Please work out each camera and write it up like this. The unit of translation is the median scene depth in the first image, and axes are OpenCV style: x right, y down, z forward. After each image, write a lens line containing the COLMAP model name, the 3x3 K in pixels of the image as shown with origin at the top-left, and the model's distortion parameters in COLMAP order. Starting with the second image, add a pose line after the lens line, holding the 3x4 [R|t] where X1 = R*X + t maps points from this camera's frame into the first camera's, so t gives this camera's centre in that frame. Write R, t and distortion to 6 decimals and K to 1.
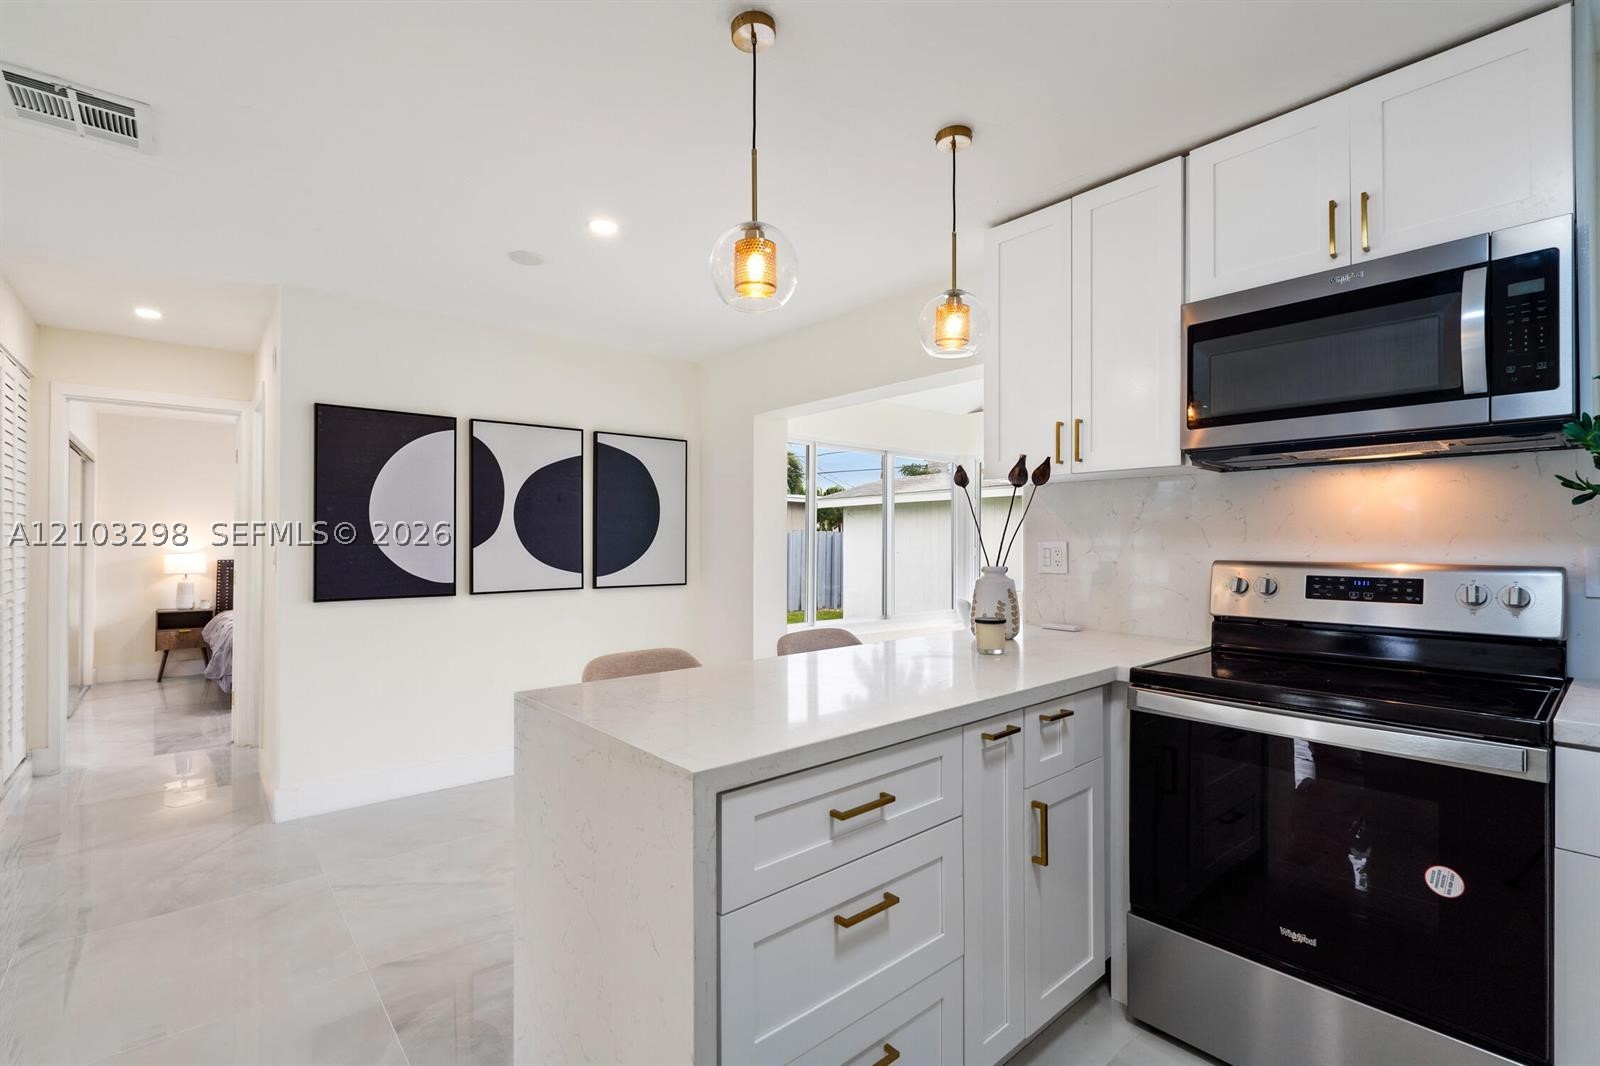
lens RADIAL K [[730.6, 0, 805.3], [0, 730.6, 541.5], [0, 0, 1]] dist [-0.000079, 0.000347]
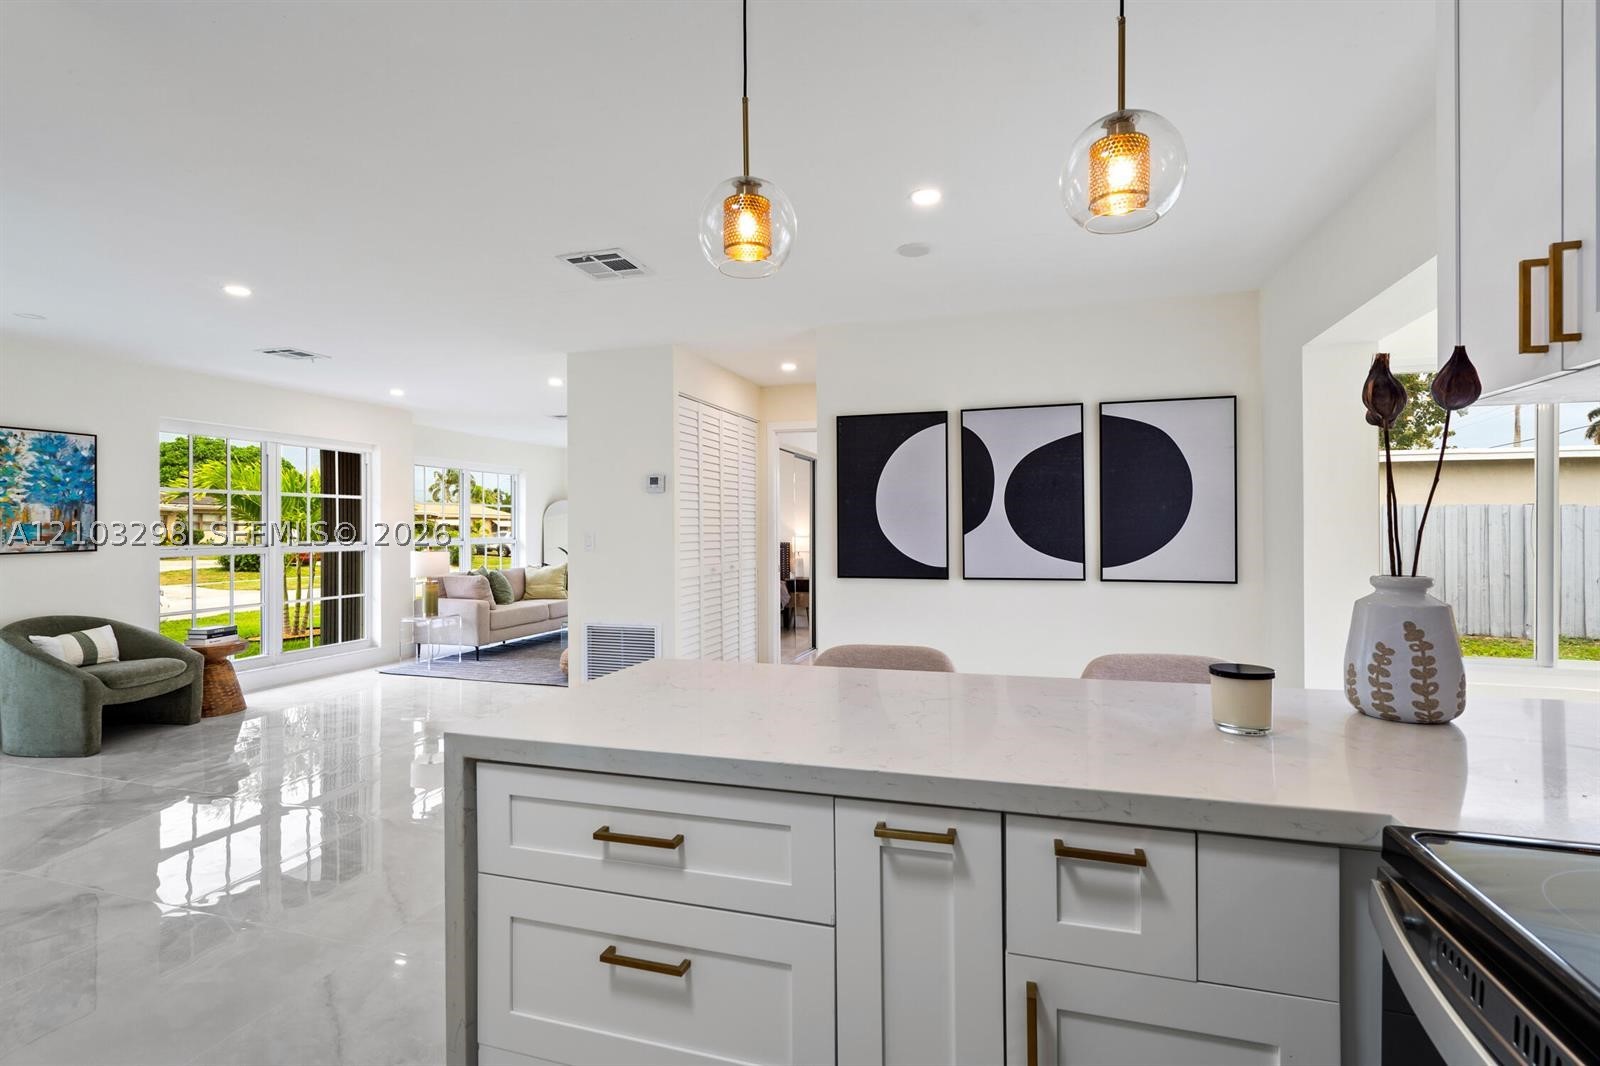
lens RADIAL K [[742.5, 0, 796.1], [0, 742.5, 533.2], [0, 0, 1]] dist [-0.000411, 0.000792]
pose [[0.527949, 0.004982, -0.849261, 0.337080], [0.001340, 0.999977, 0.006698, -0.000130], [0.849275, -0.004674, 0.527930, 0.257296]]
